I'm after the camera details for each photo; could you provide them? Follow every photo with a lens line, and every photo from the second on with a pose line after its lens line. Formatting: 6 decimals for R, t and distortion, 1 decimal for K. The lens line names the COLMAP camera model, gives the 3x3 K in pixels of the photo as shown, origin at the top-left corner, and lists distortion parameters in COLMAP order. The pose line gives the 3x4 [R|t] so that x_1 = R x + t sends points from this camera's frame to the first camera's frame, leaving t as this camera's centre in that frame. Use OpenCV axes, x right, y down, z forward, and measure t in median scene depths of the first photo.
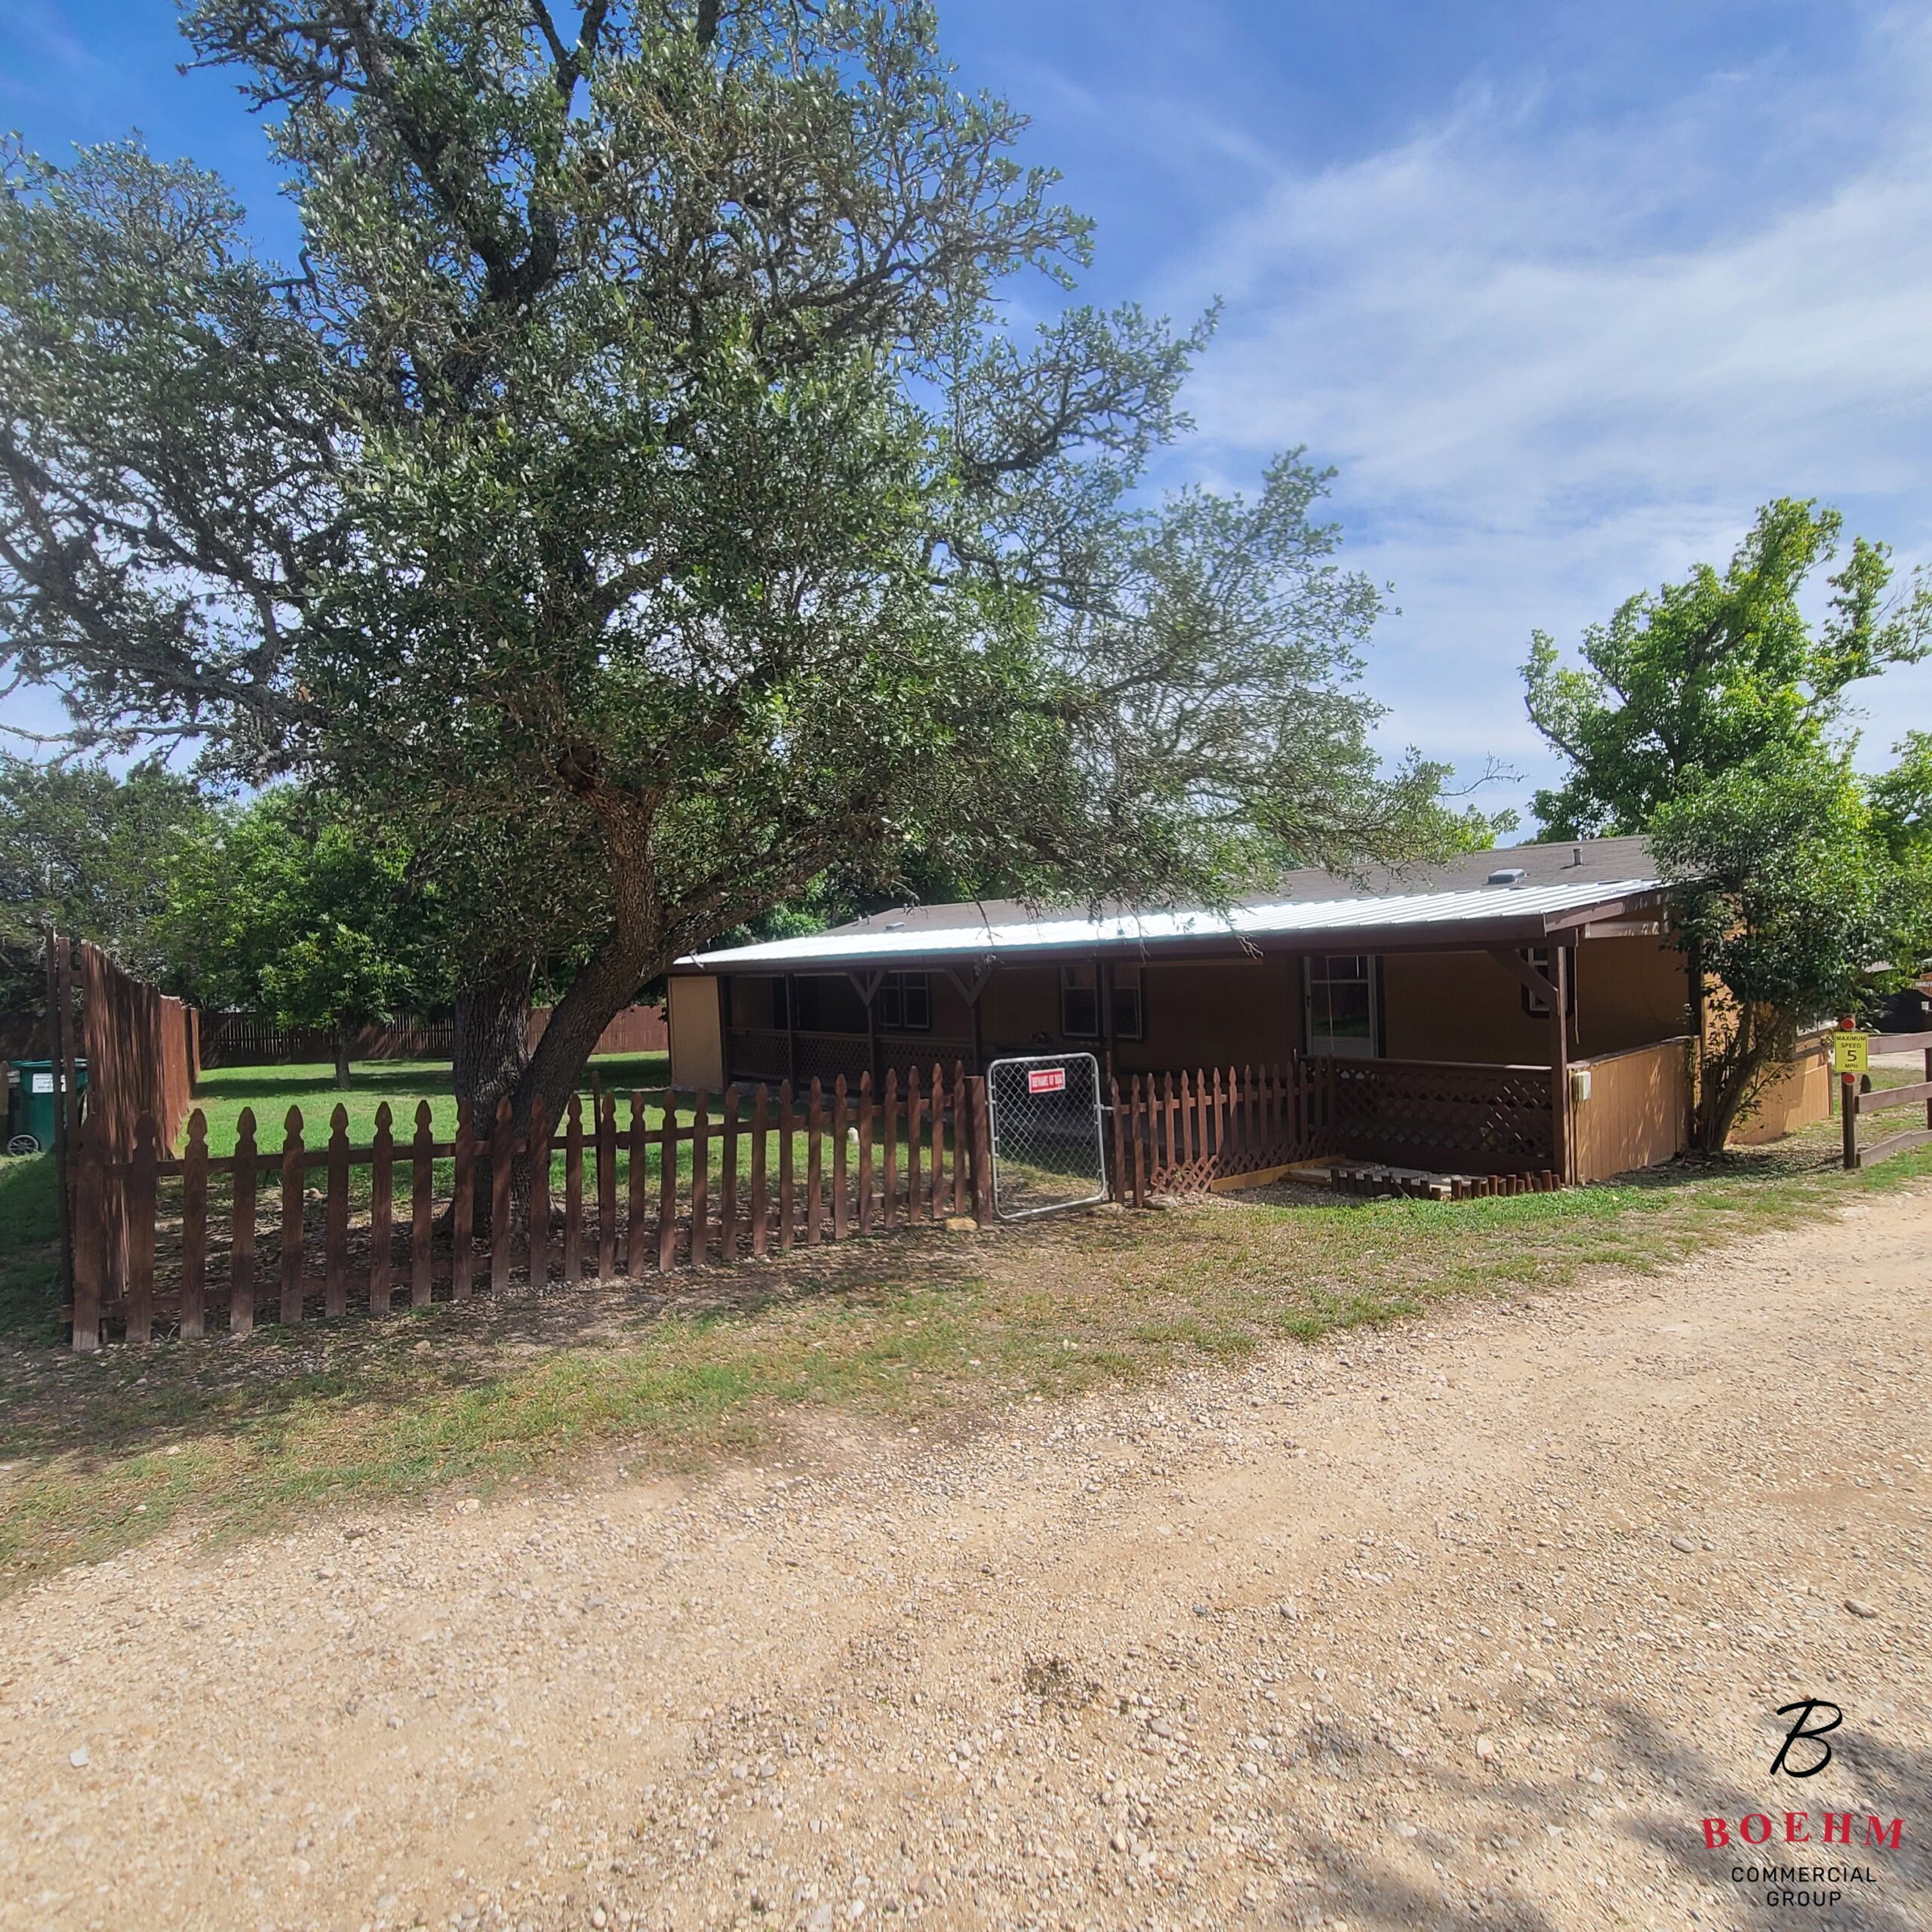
lens RADIAL K [[1068.1, 0, 968.0], [0, 1068.1, 968.5], [0, 0, 1]] dist [-0.002620, -0.000411]
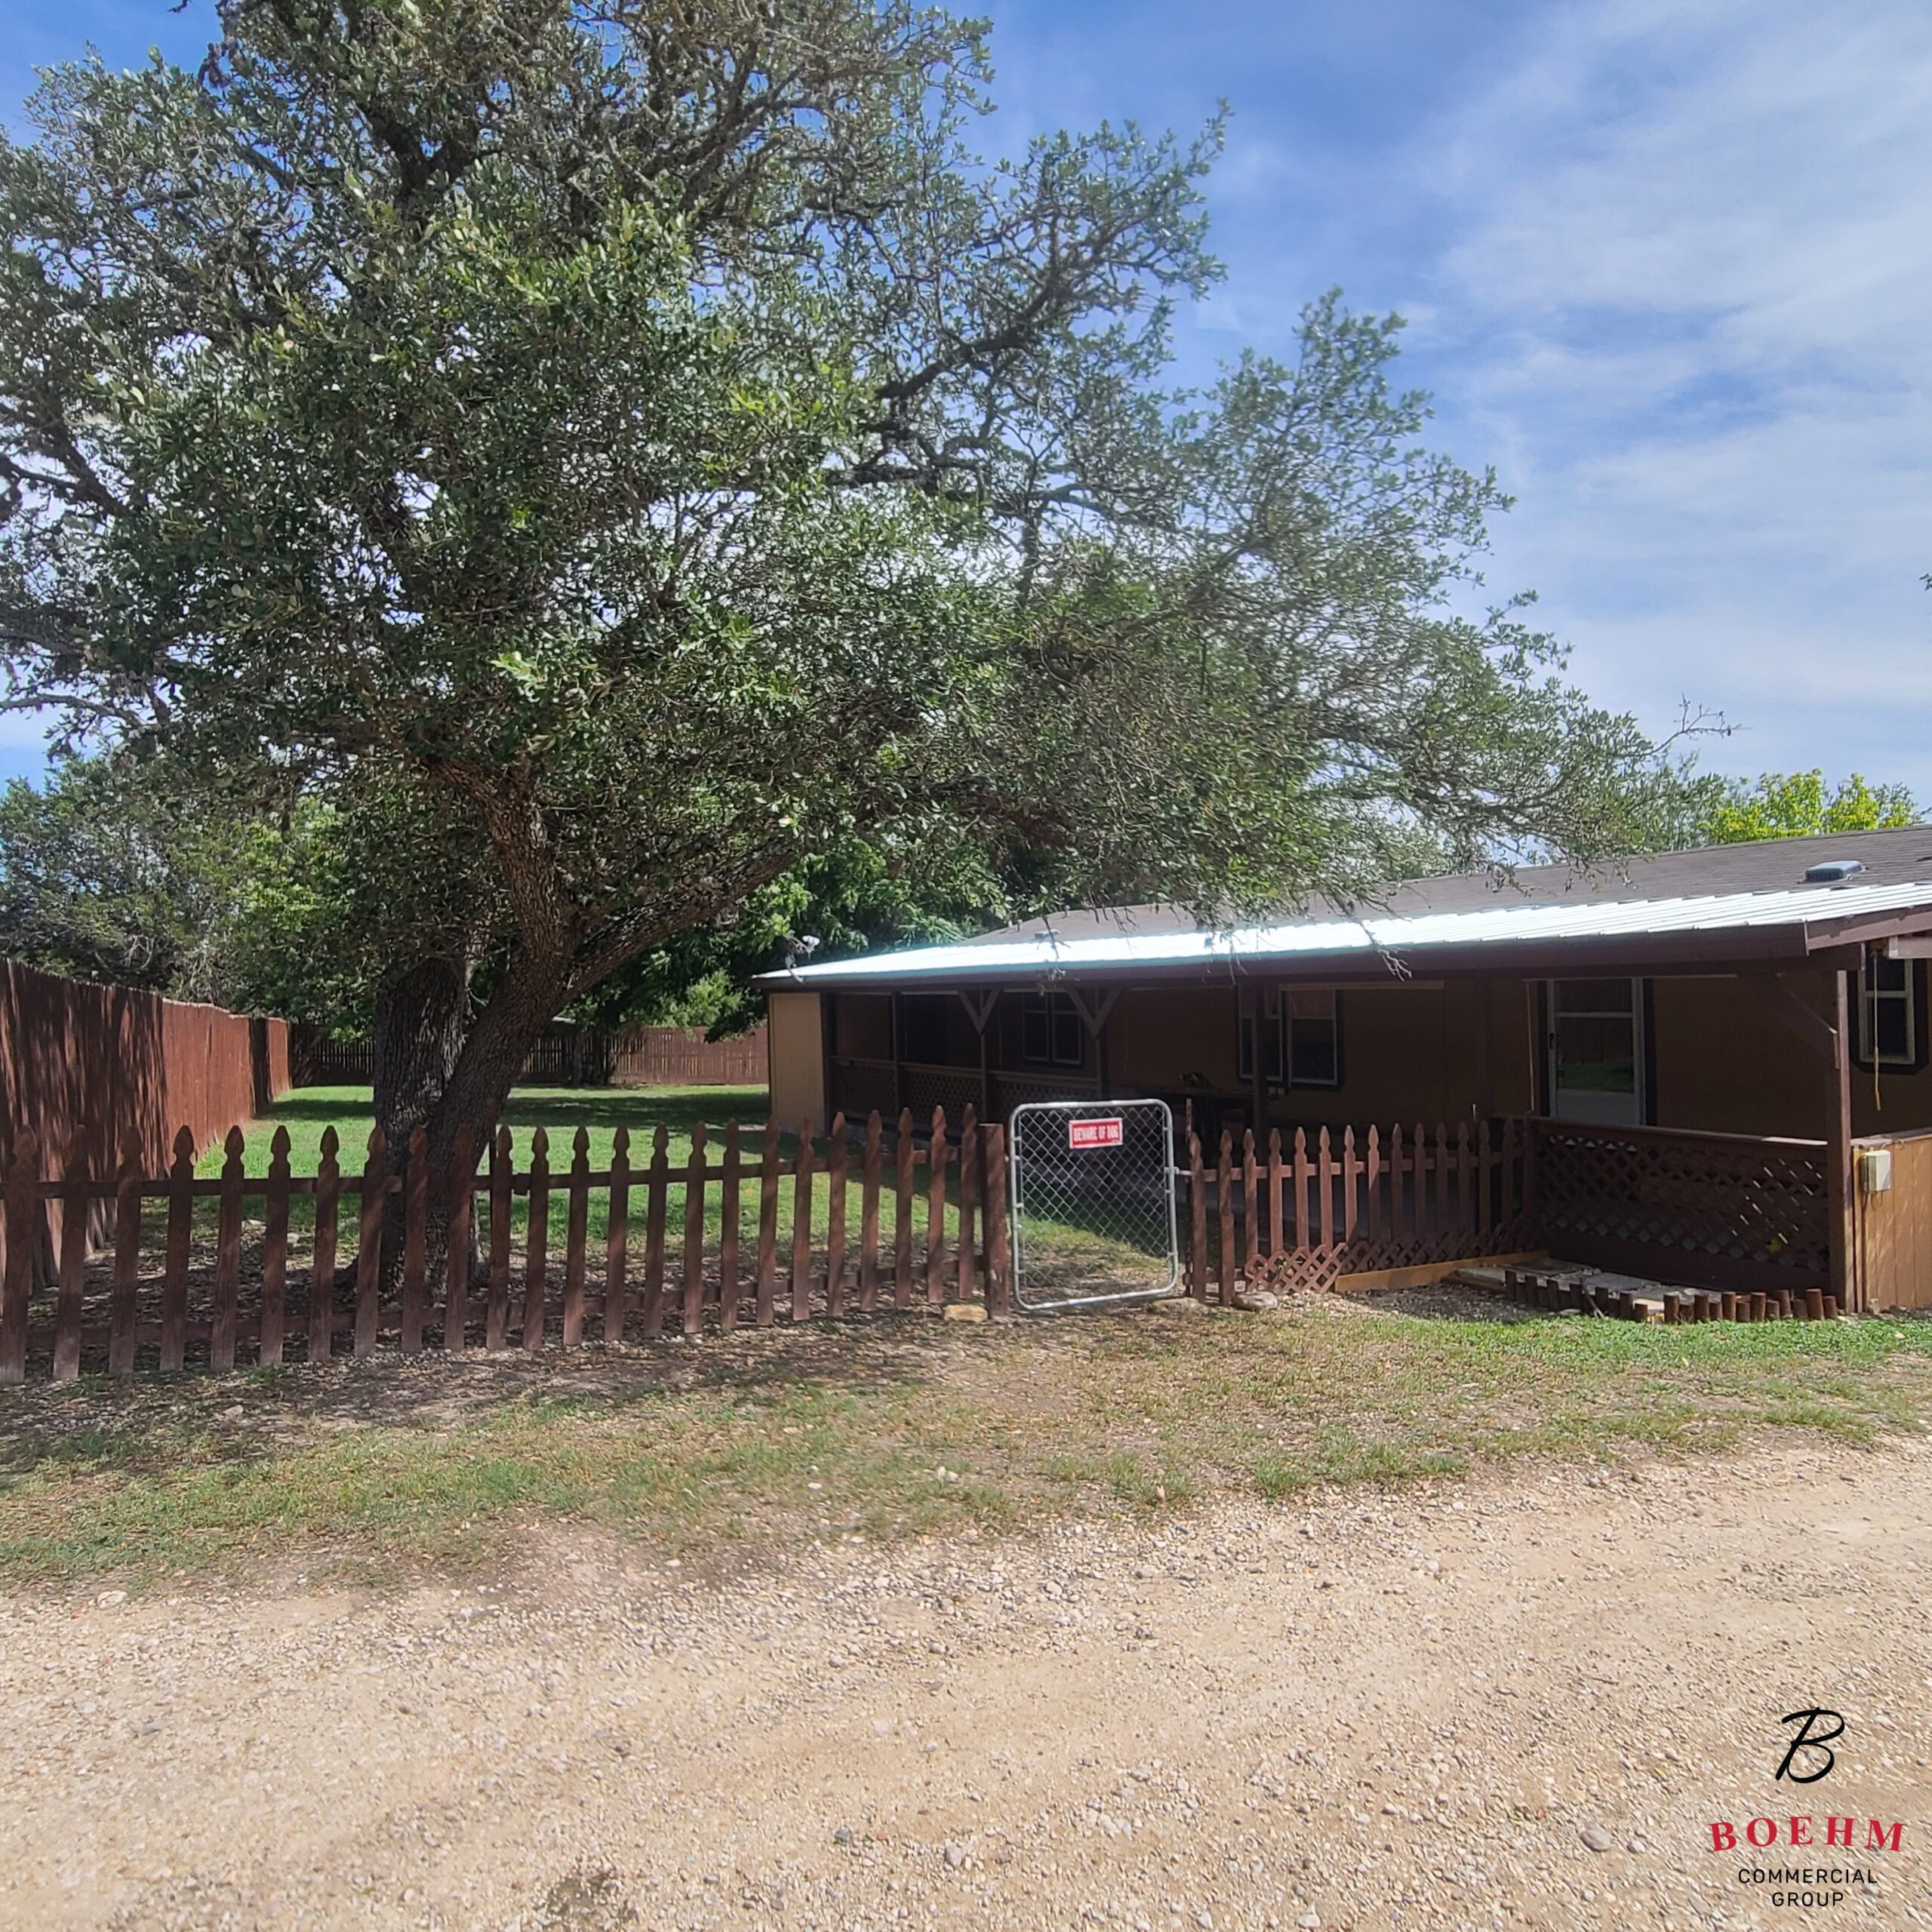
lens RADIAL K [[1344.4, 0, 966.0], [0, 1344.4, 973.2], [0, 0, 1]] dist [-0.001582, -0.003277]
pose [[0.981831, 0.016258, -0.189062, 0.182476], [-0.018278, 0.999793, -0.008945, -0.000296], [0.188878, 0.012238, 0.981924, 0.030009]]
